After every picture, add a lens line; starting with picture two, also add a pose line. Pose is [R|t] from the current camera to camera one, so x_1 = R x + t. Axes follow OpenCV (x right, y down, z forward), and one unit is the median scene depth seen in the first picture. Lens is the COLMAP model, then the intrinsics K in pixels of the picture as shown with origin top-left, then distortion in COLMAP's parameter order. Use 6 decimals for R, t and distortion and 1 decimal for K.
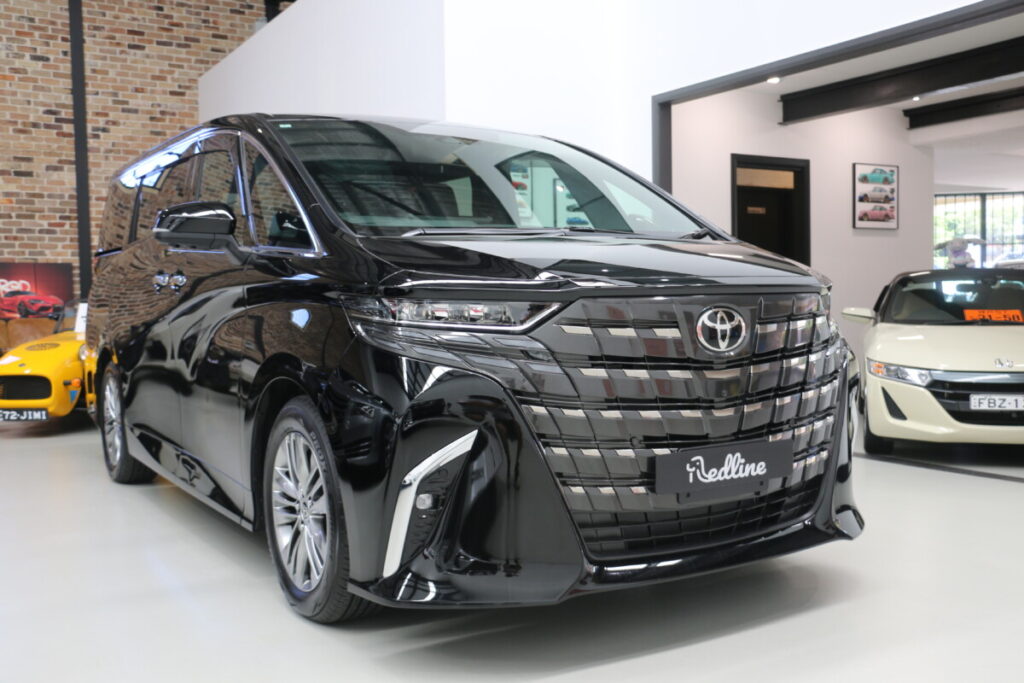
lens RADIAL K [[1027.8, 0, 512.0], [0, 1027.8, 341.5], [0, 0, 1]] dist [-0.117635, 0.264942]
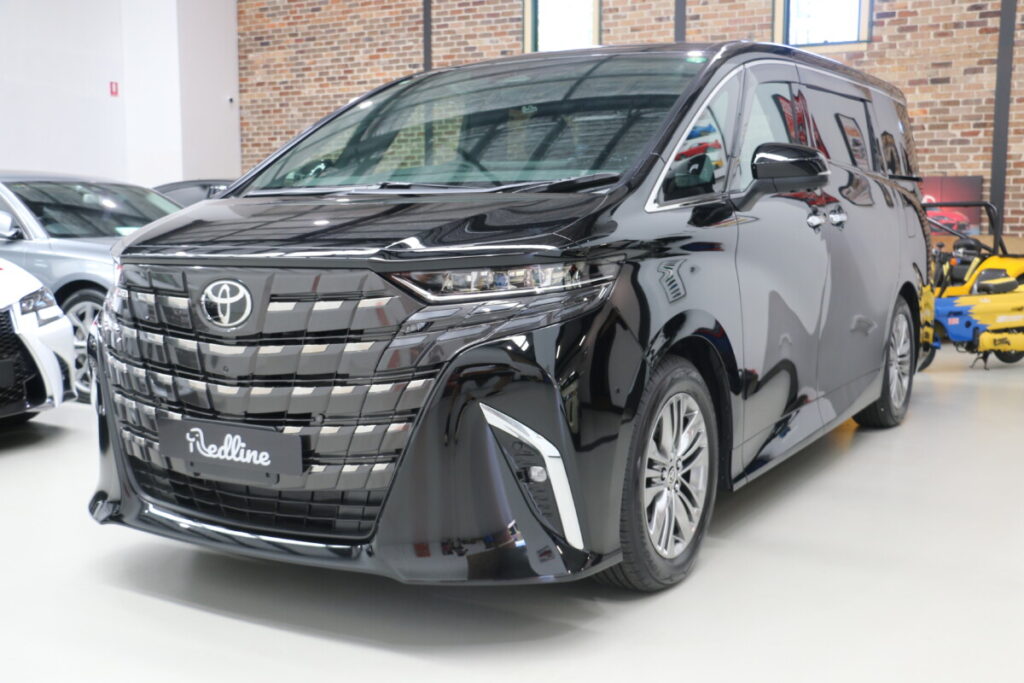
lens RADIAL K [[1129.1, 0, 512.0], [0, 1129.1, 341.5], [0, 0, 1]] dist [-0.096375, 0.337413]
pose [[0.477115, 0.112379, -0.871626, 0.259632], [-0.039761, 0.993535, 0.106332, -0.020466], [0.877941, -0.016076, 0.478499, 0.152444]]
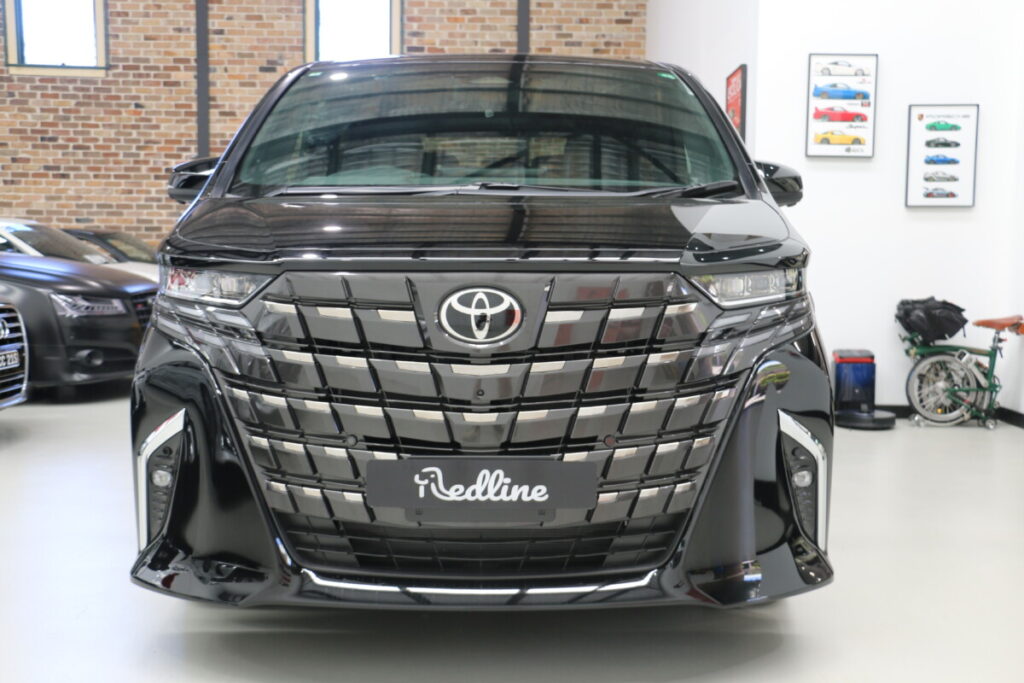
lens RADIAL K [[1151.7, 0, 512.0], [0, 1151.7, 341.5], [0, 0, 1]] dist [-0.065368, 0.316541]
pose [[0.856948, 0.064568, -0.511343, 0.143629], [-0.041824, 0.997562, 0.055871, -0.008845], [0.513704, -0.026492, 0.857559, 0.049026]]
